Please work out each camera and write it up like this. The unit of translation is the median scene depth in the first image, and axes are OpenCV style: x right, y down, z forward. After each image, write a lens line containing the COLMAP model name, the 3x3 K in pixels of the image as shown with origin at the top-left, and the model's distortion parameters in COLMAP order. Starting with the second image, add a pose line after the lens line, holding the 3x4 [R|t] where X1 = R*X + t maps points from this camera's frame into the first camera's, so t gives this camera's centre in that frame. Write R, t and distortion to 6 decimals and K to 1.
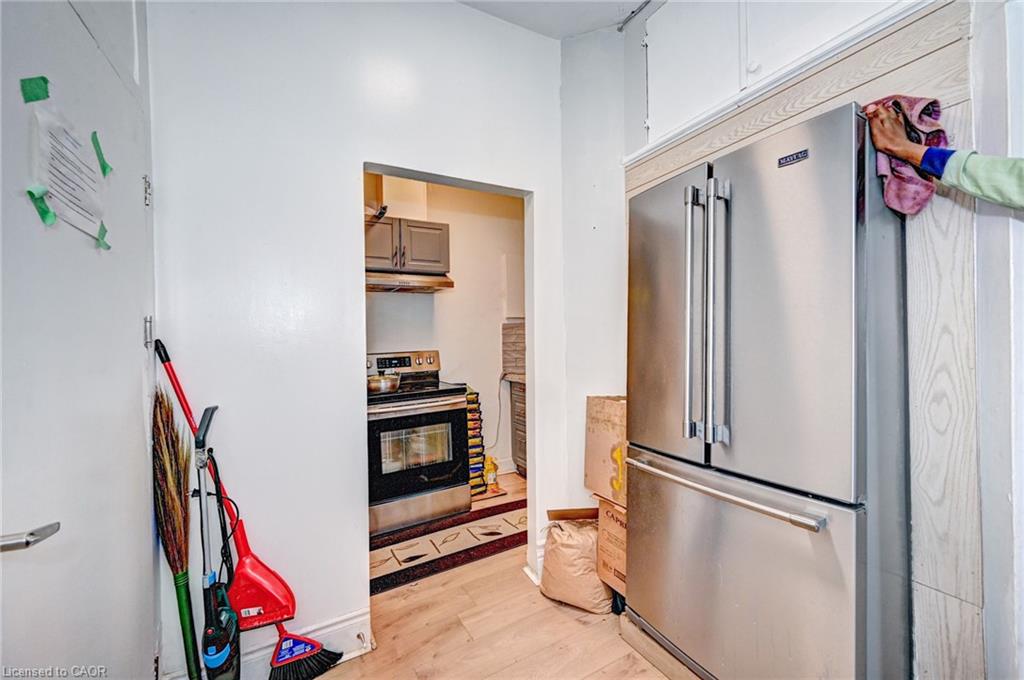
lens RADIAL K [[397.4, 0, 511.2], [0, 397.4, 343.5], [0, 0, 1]] dist [-0.000184, 0.000033]
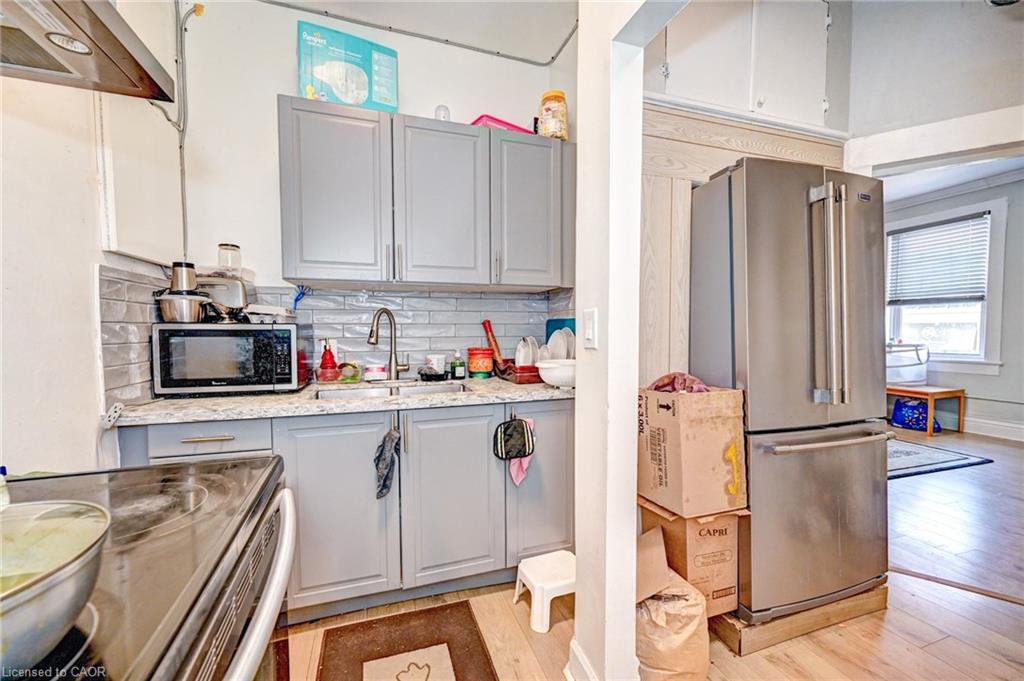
lens RADIAL K [[397.4, 0, 511.2], [0, 397.4, 344.0], [0, 0, 1]] dist [-0.000184, 0.000033]
pose [[0.189060, -0.023442, 0.981686, -0.648812], [0.007051, 0.999722, 0.022515, 0.024641], [-0.981940, 0.002665, 0.189172, 1.297941]]
